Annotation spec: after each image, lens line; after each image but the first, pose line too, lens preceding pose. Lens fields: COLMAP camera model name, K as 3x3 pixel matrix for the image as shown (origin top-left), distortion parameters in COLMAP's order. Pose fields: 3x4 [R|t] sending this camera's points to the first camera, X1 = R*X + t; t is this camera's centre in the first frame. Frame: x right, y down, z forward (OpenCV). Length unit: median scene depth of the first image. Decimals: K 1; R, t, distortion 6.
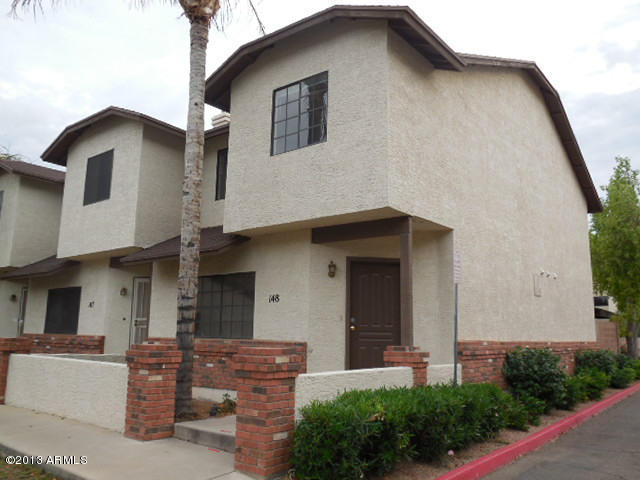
lens RADIAL K [[533.0, 0, 320.0], [0, 533.0, 240.0], [0, 0, 1]] dist [-0.032166, 0.008272]
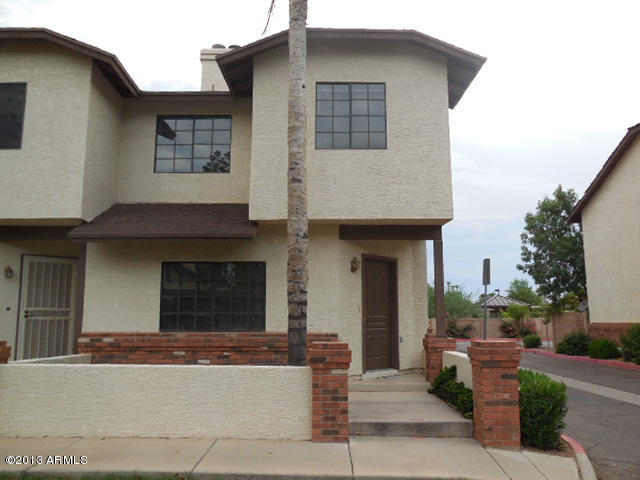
lens RADIAL K [[533.0, 0, 320.0], [0, 533.0, 240.0], [0, 0, 1]] dist [-0.032166, 0.008272]
pose [[0.781320, 0.074894, 0.619620, -0.700162], [-0.096814, 0.995301, 0.001777, 0.009988], [-0.616576, -0.061376, 0.784900, 0.202470]]
